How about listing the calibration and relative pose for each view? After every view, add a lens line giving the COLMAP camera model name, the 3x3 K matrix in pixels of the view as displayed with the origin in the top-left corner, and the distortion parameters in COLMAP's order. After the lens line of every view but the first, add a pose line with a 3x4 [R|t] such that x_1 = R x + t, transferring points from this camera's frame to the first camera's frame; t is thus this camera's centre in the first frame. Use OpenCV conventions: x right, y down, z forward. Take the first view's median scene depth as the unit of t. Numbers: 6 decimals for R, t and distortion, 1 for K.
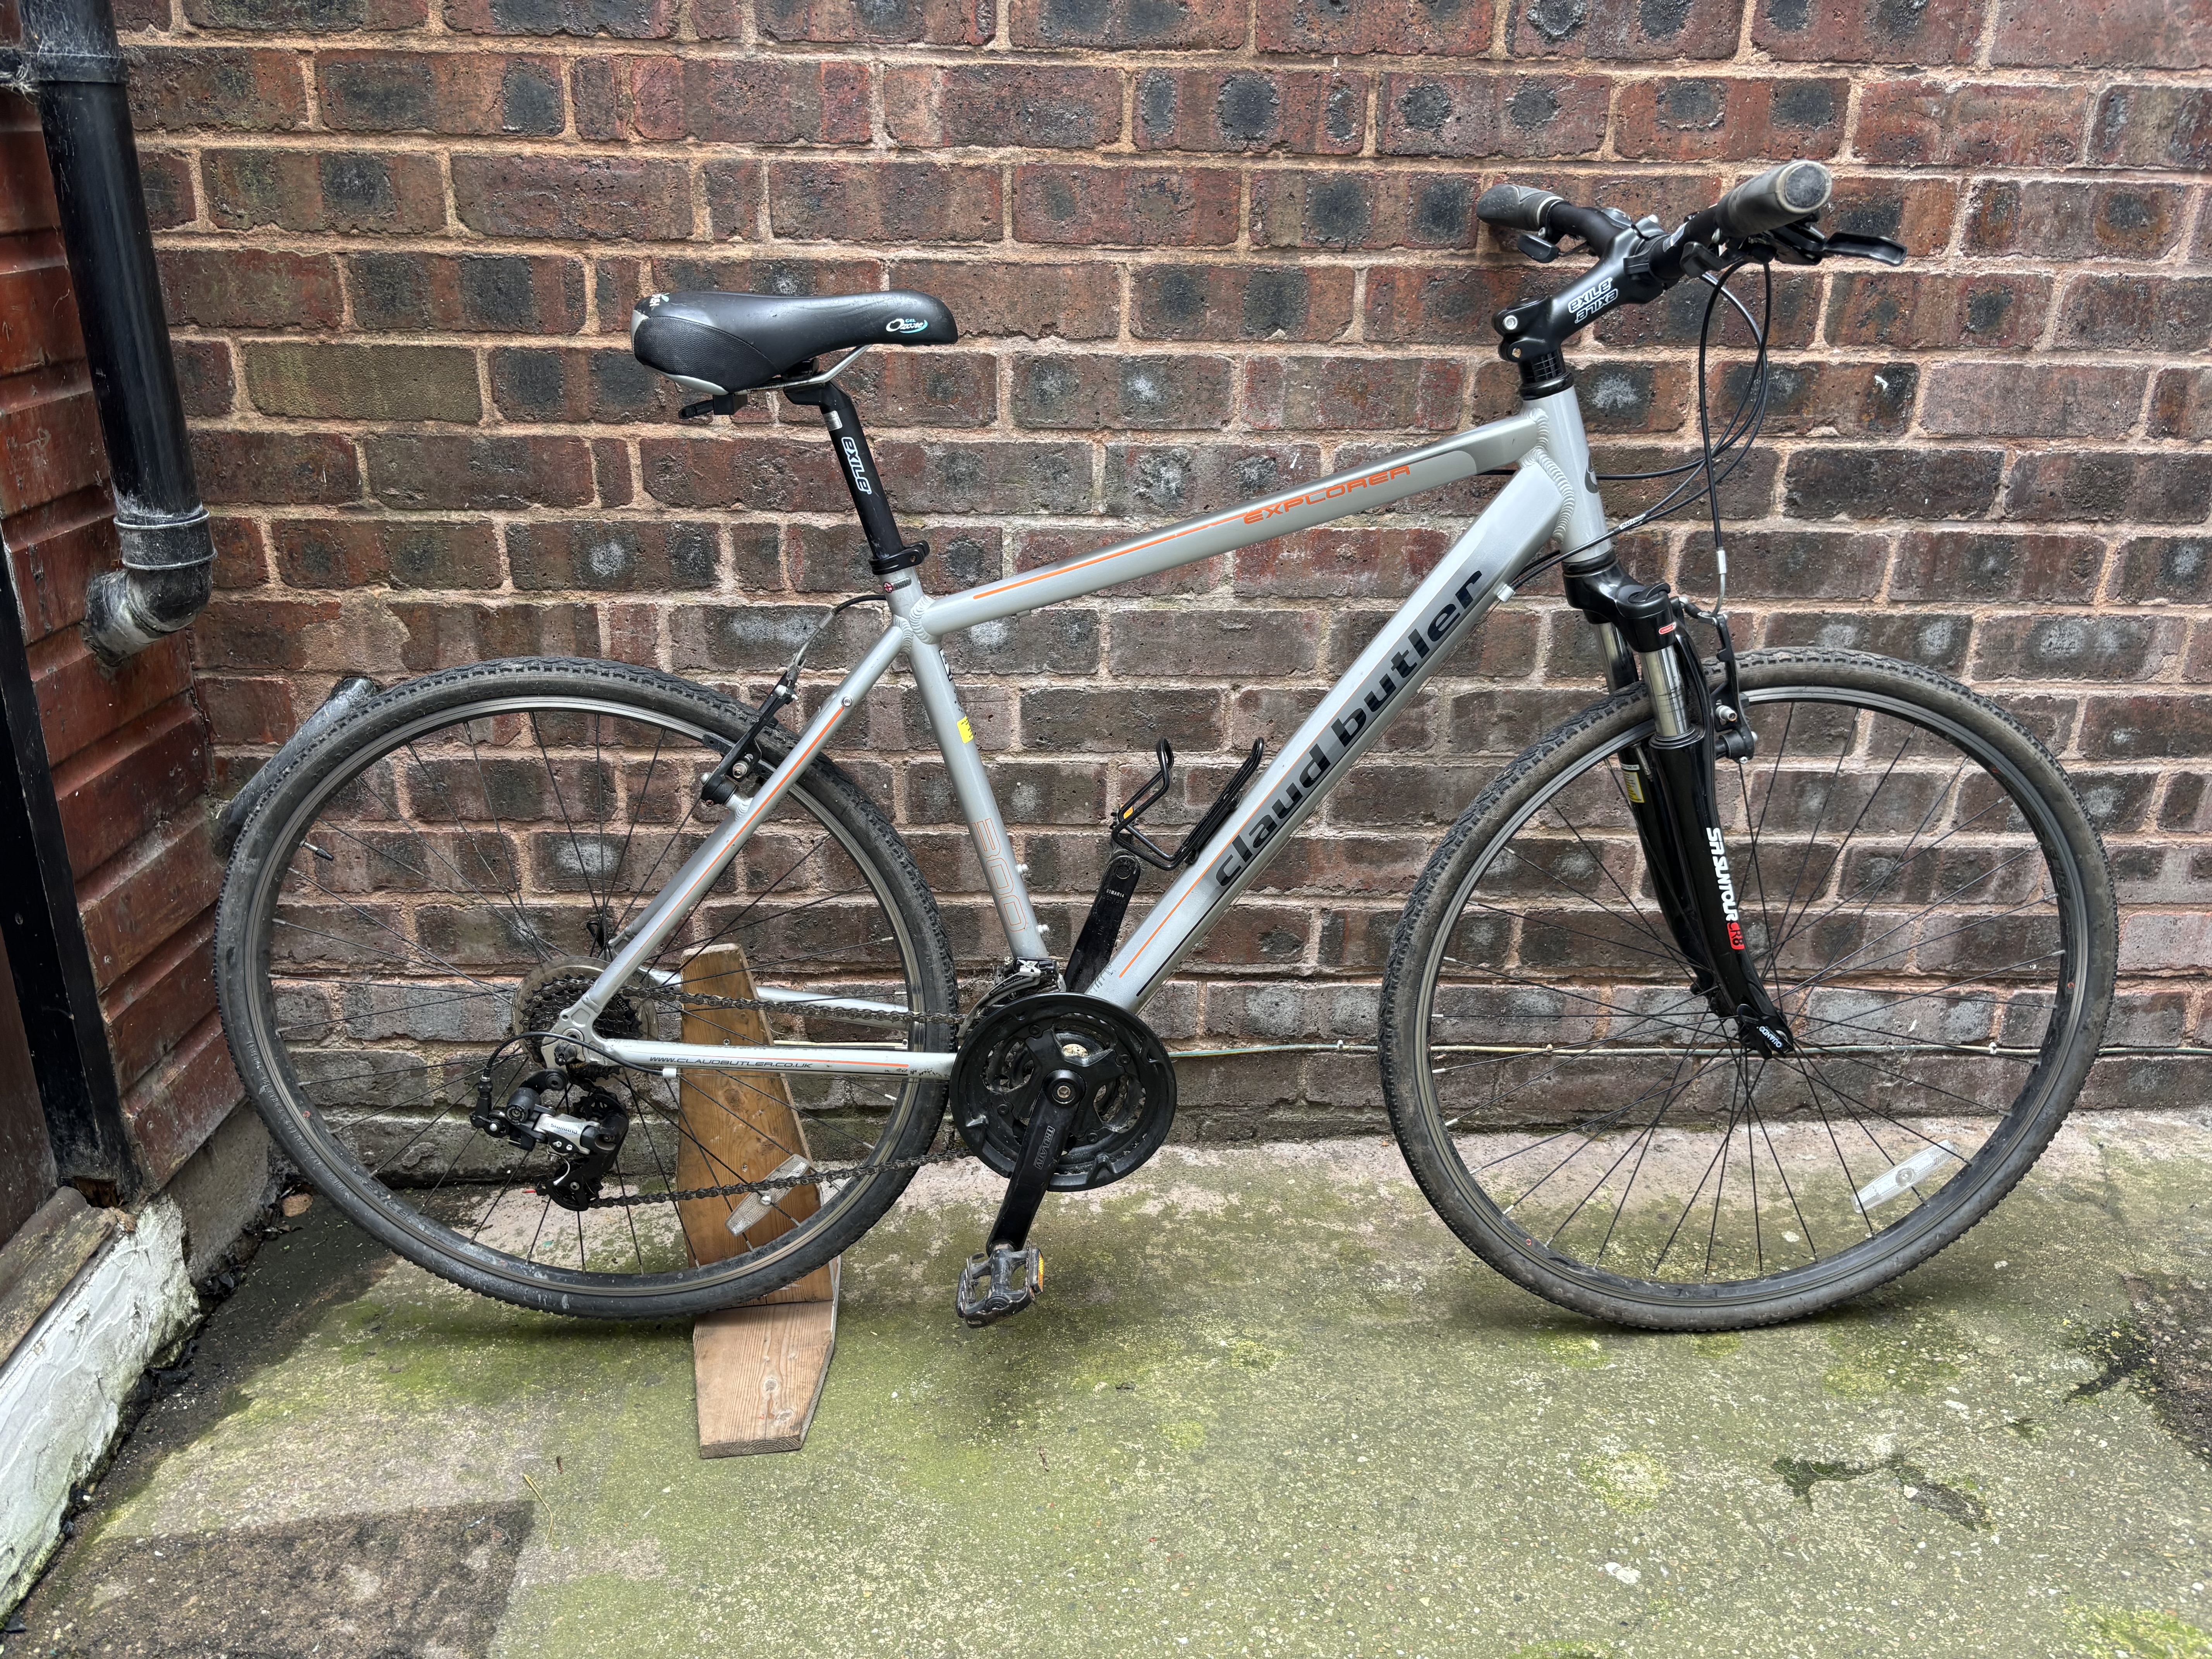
lens RADIAL K [[1665.2, 0, 1097.0], [0, 1665.2, 841.8], [0, 0, 1]] dist [0.052073, -0.068706]
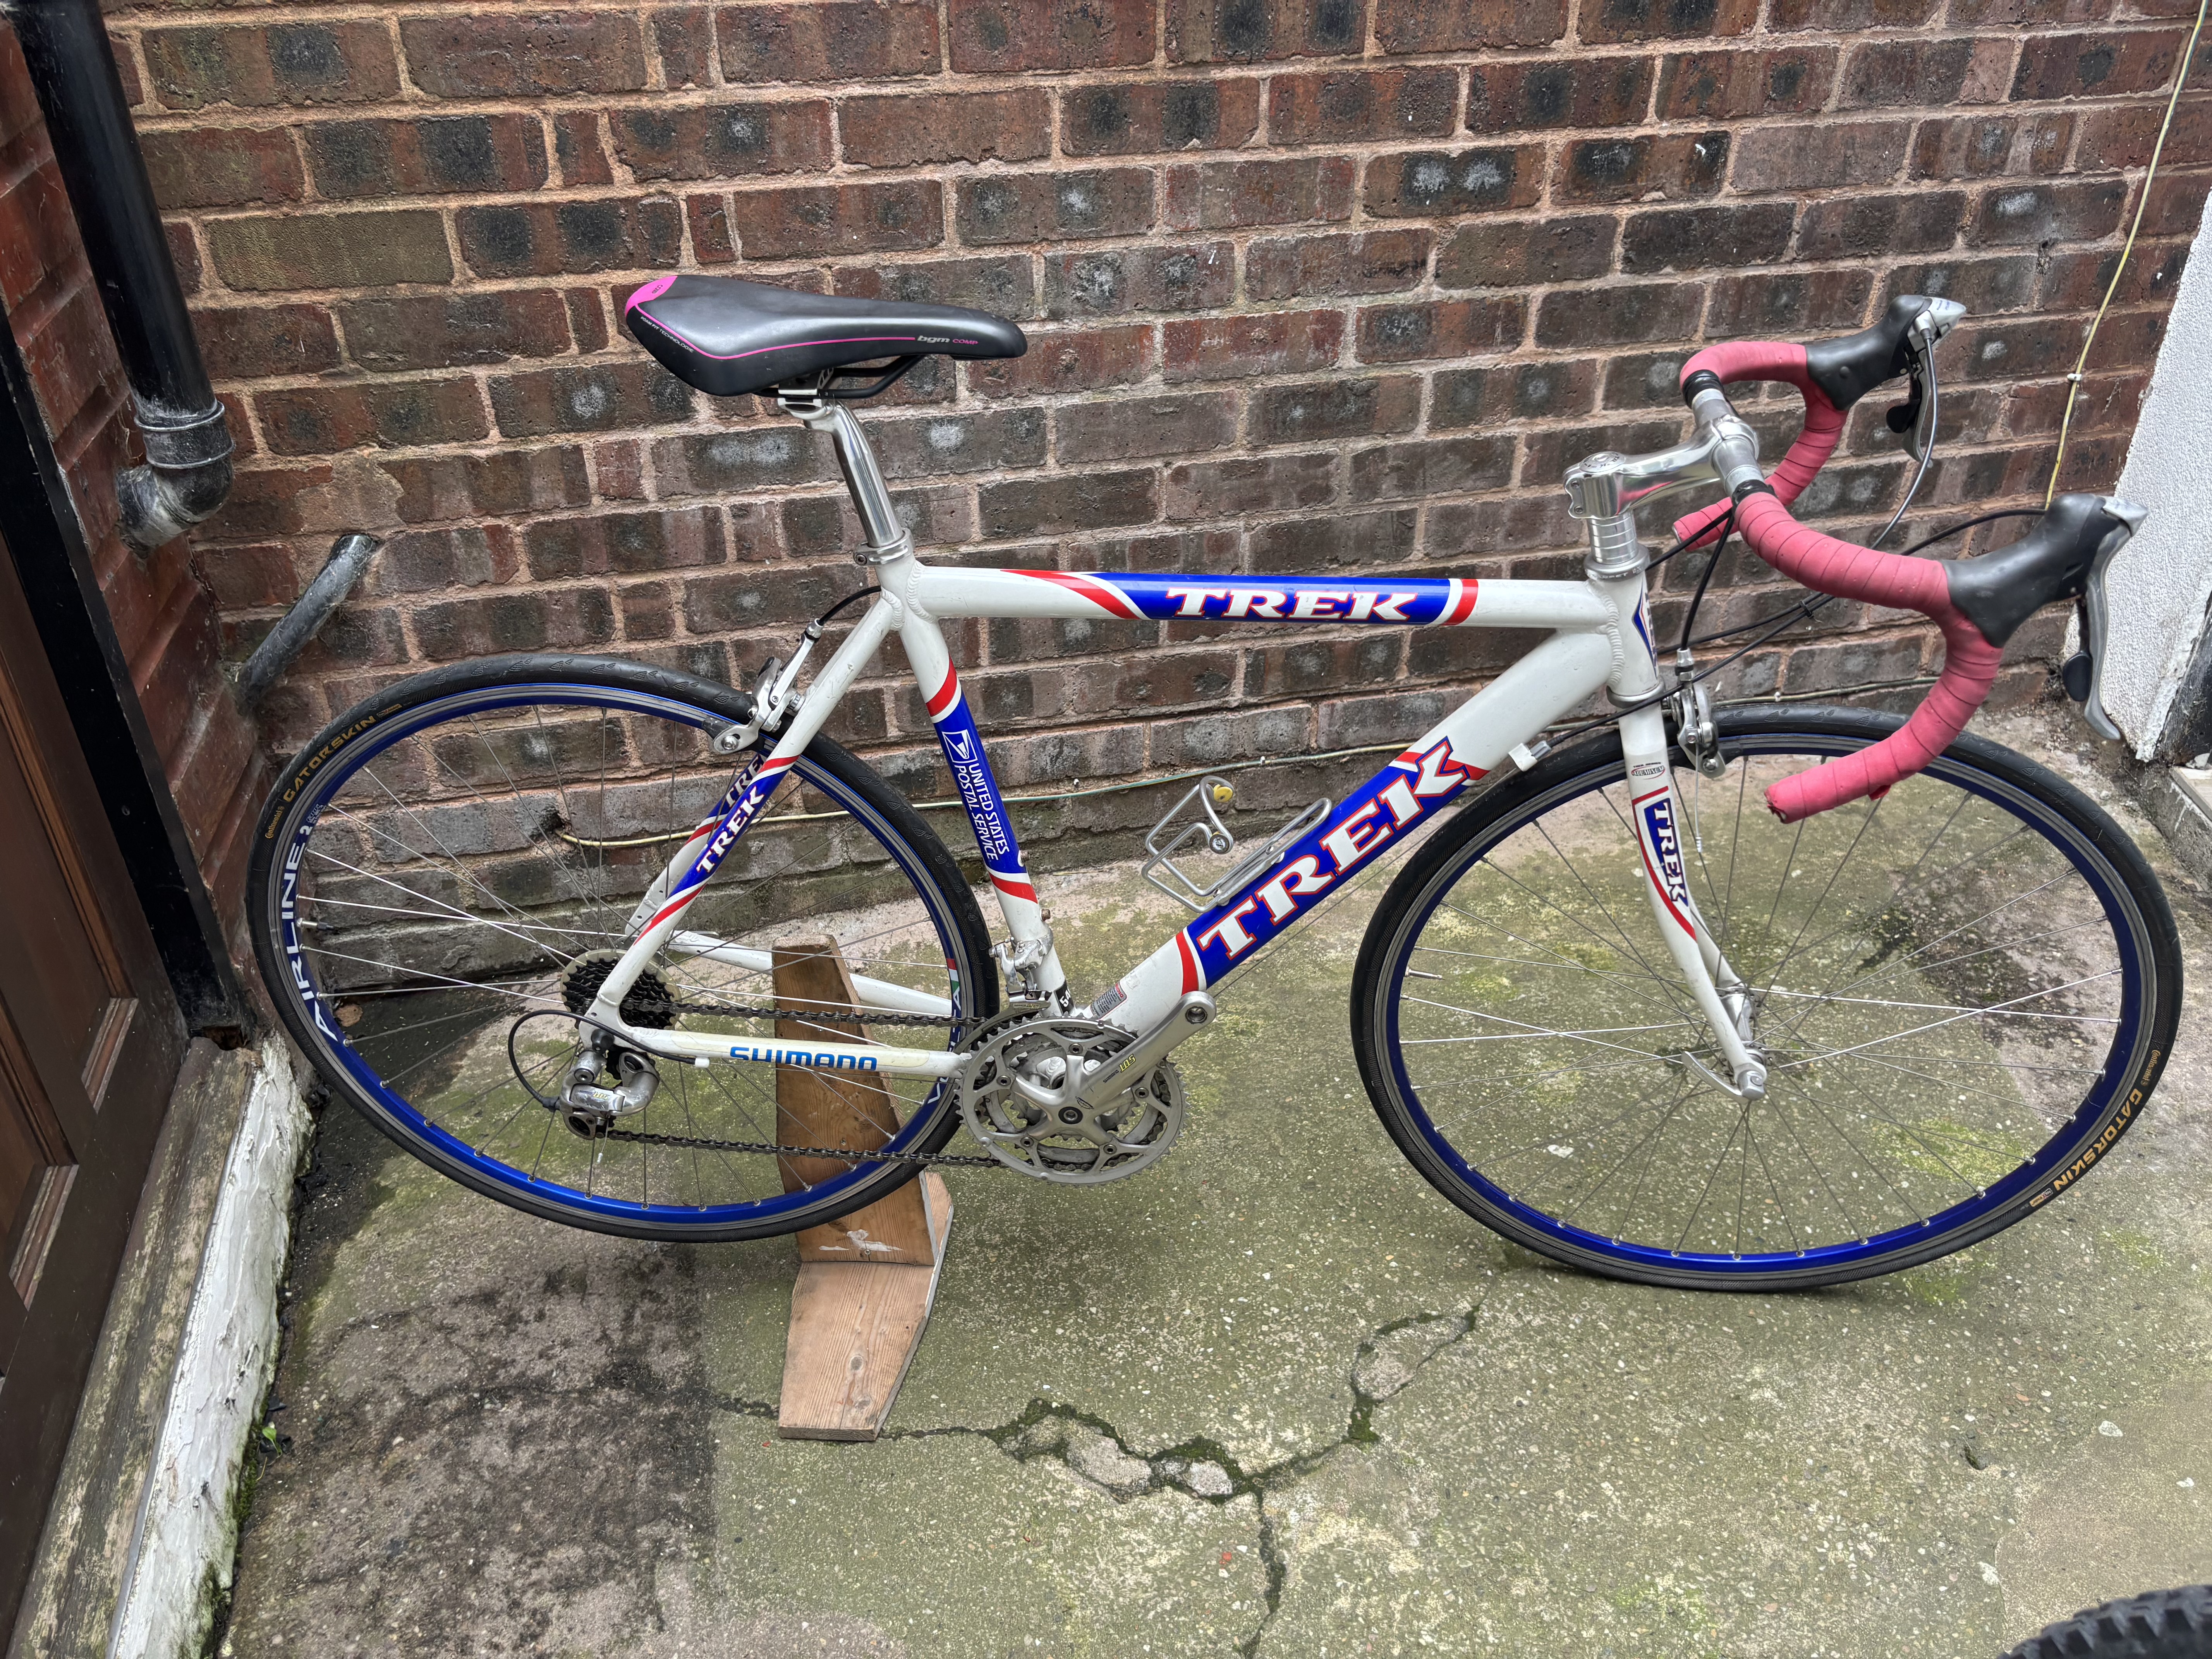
lens RADIAL K [[1679.4, 0, 1105.6], [0, 1679.4, 815.4], [0, 0, 1]] dist [0.017740, -0.004219]
pose [[0.980824, -0.123716, 0.150594, -0.169523], [0.092482, 0.975598, 0.199135, -0.098069], [-0.171556, -0.181389, 0.968332, -0.141022]]
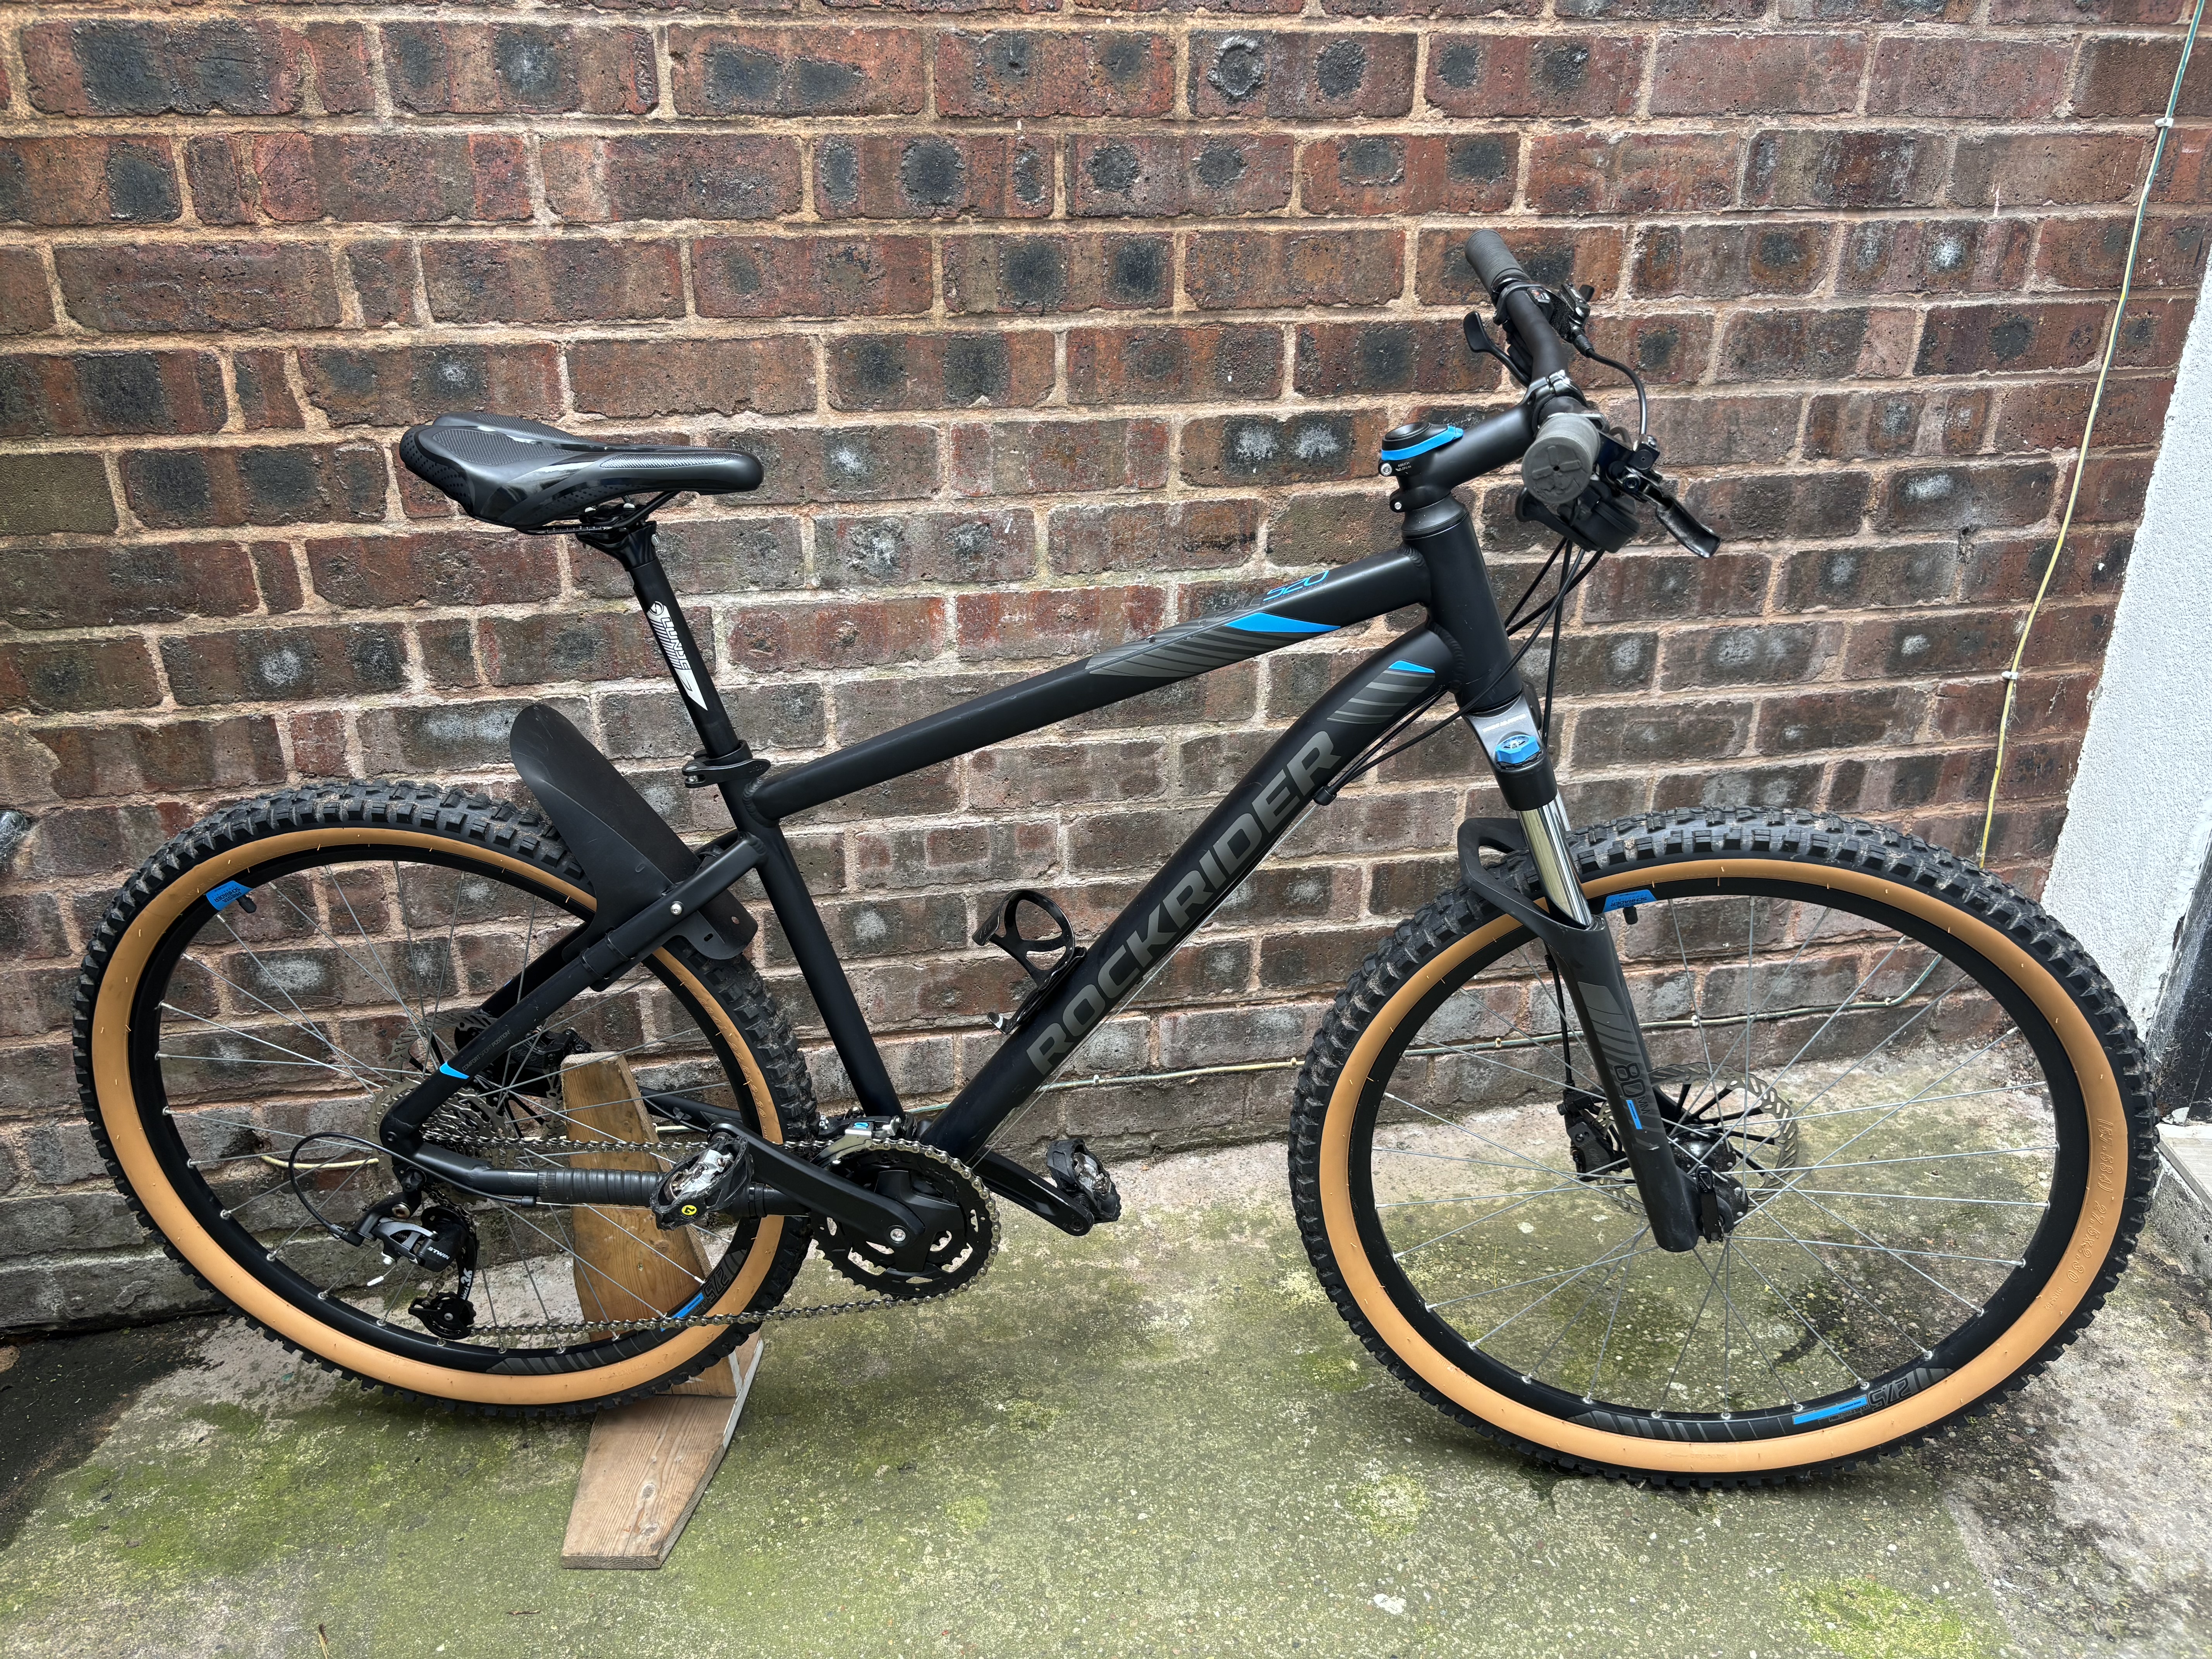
lens RADIAL K [[1665.2, 0, 1097.0], [0, 1665.2, 841.8], [0, 0, 1]] dist [0.052073, -0.068706]
pose [[0.986162, -0.078546, 0.145999, 0.011370], [0.069485, 0.995386, 0.066166, -0.105538], [-0.150522, -0.055106, 0.987070, 0.007441]]
